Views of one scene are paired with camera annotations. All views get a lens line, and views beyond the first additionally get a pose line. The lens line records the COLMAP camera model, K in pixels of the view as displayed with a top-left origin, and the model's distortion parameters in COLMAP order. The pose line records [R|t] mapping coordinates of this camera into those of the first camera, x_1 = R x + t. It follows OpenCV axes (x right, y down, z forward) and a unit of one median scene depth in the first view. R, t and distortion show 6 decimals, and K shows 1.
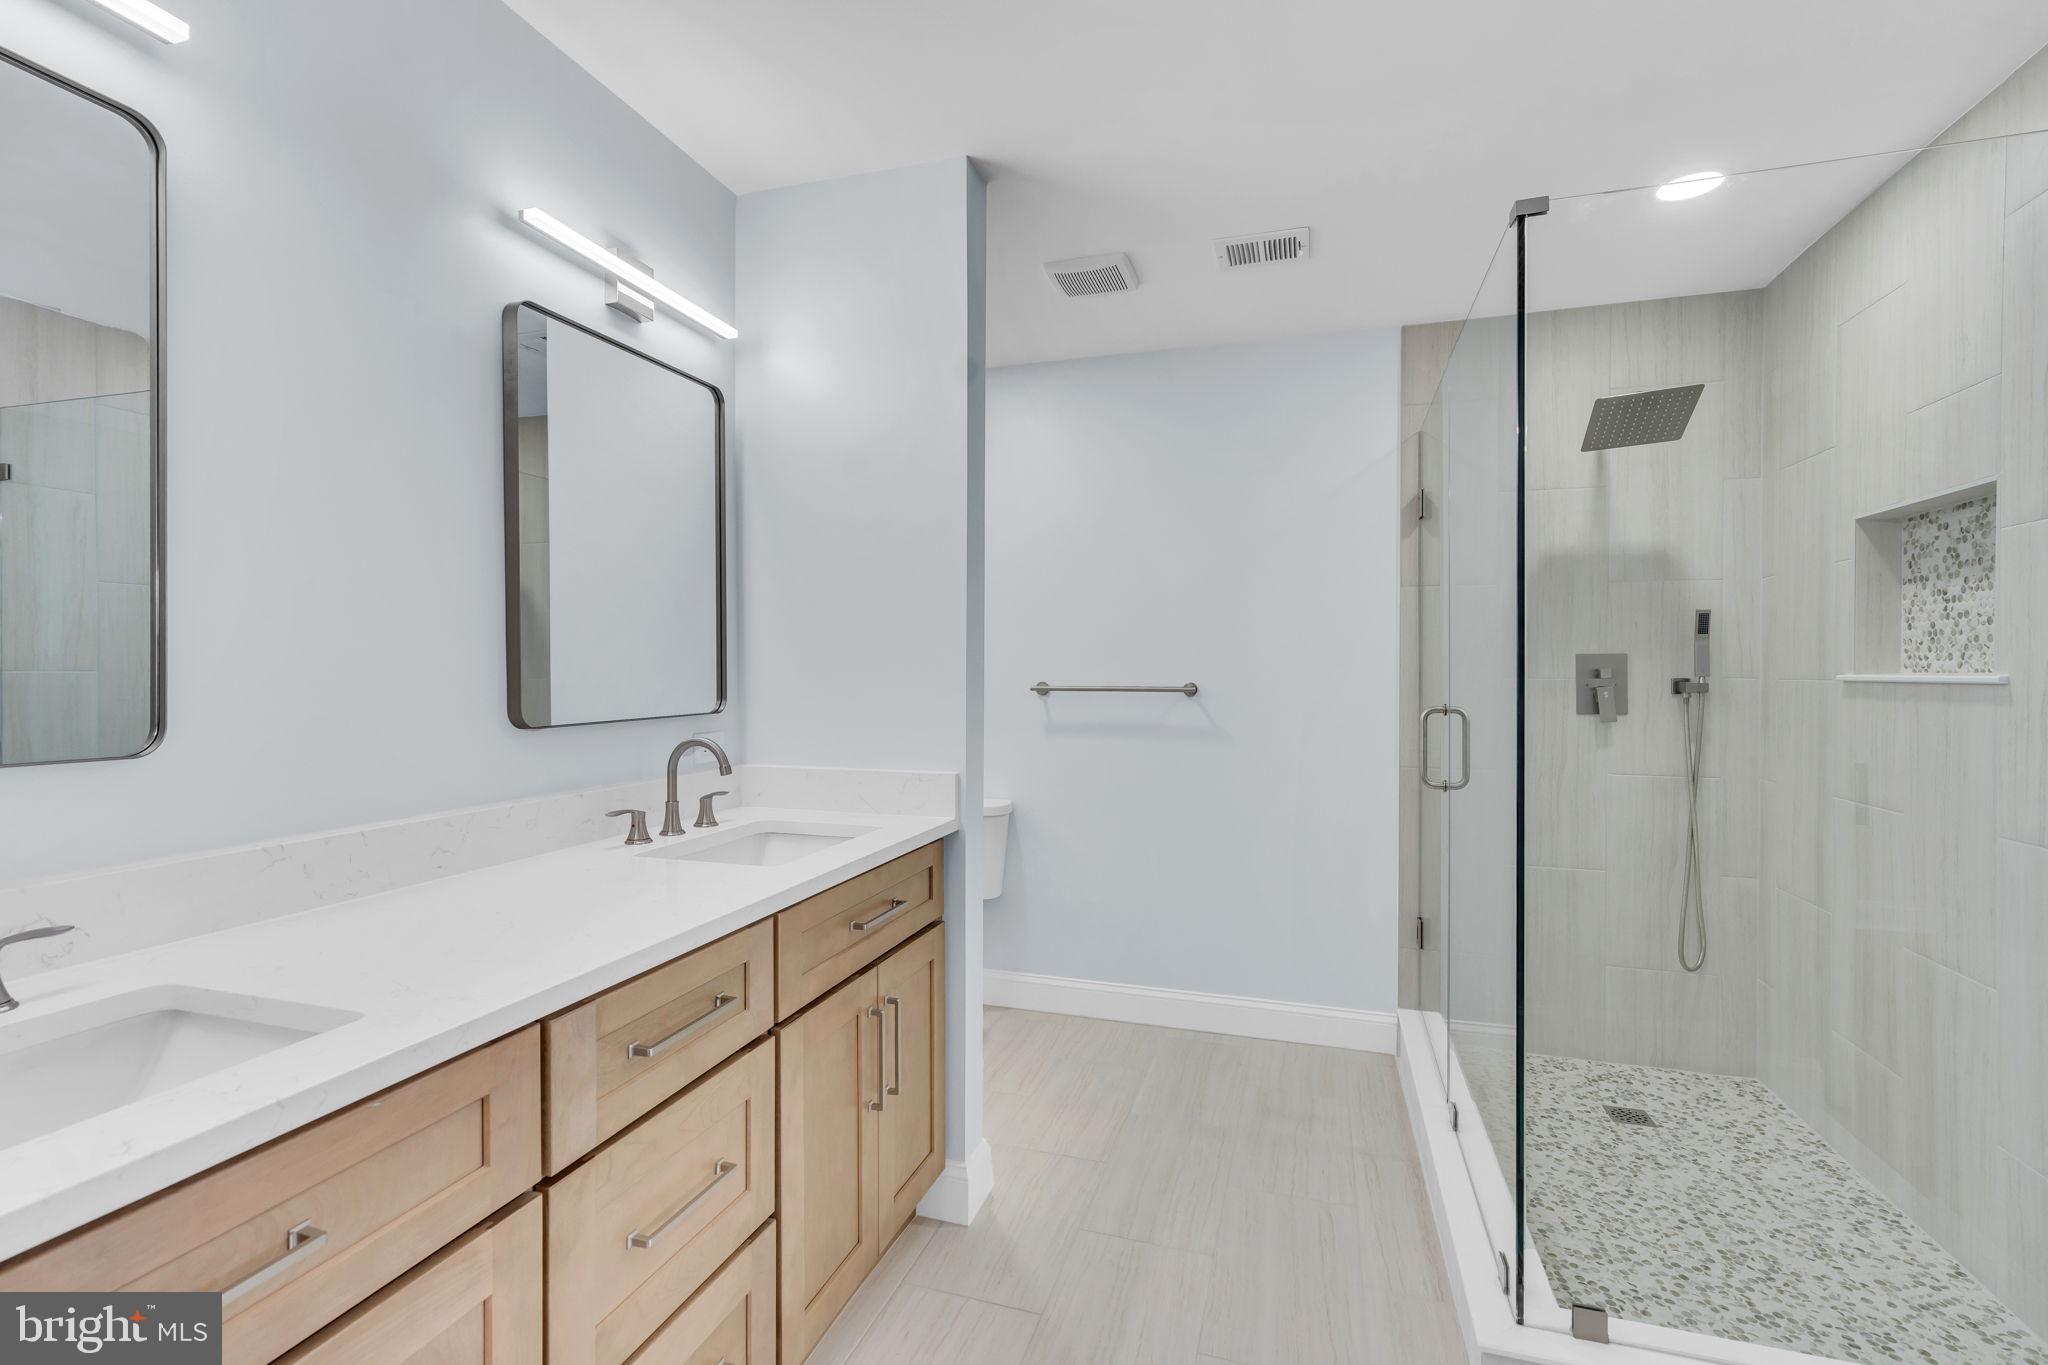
lens RADIAL K [[912.3, 0, 1013.5], [0, 912.3, 678.5], [0, 0, 1]] dist [0.000683, 0.001066]
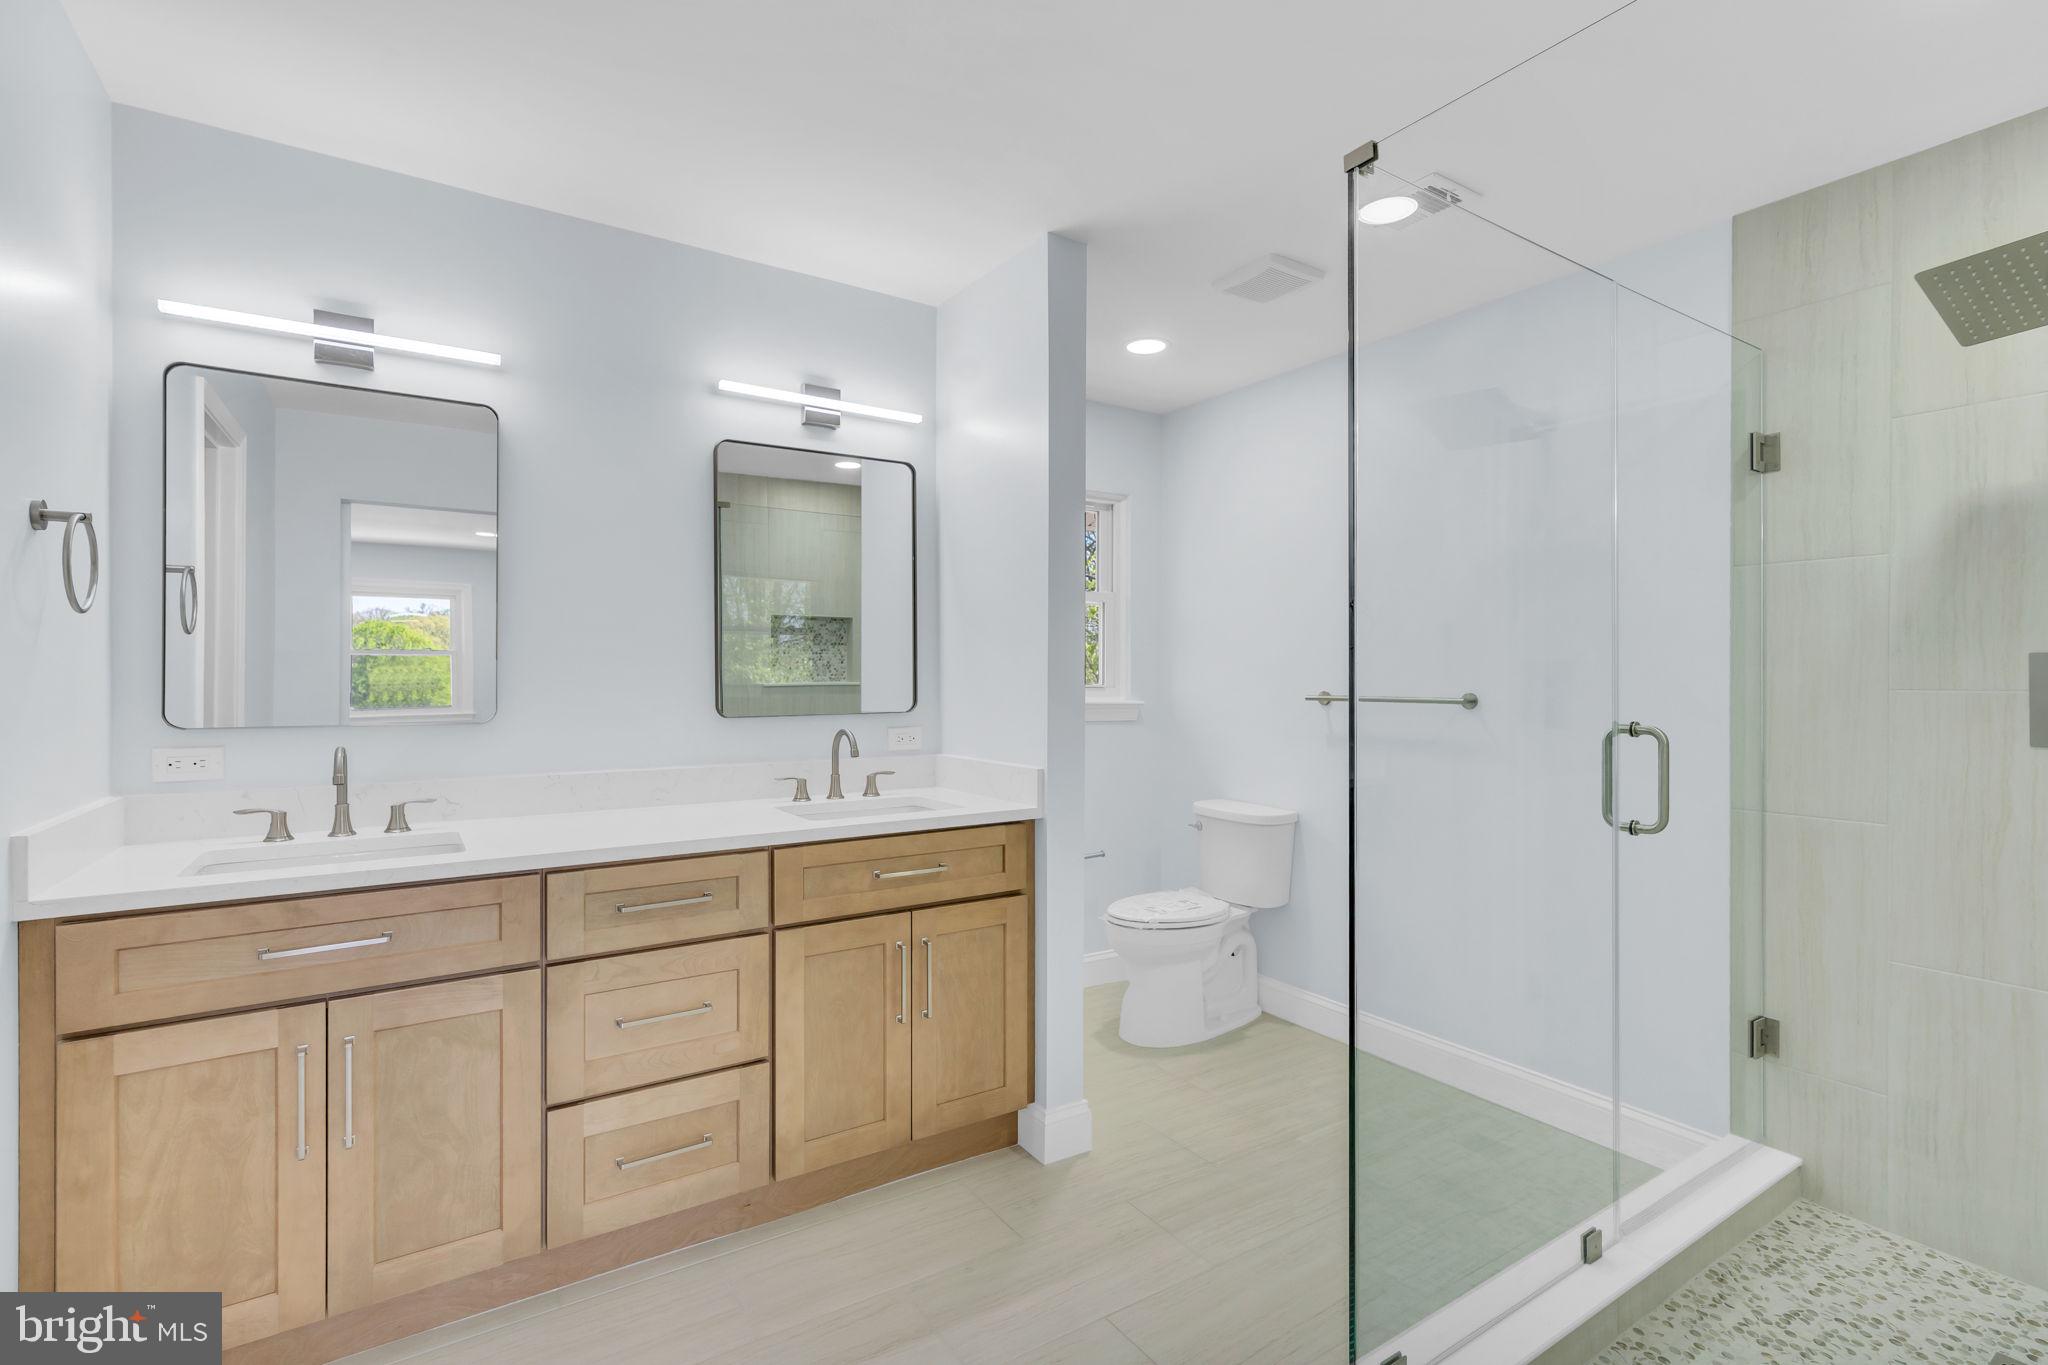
lens RADIAL K [[912.3, 0, 1007.5], [0, 912.3, 683.0], [0, 0, 1]] dist [0.000683, 0.001066]
pose [[0.783499, 0.000513, -0.621393, 0.619743], [-0.004277, 0.999980, -0.004567, 0.001248], [0.621379, 0.006236, 0.783486, 0.069909]]
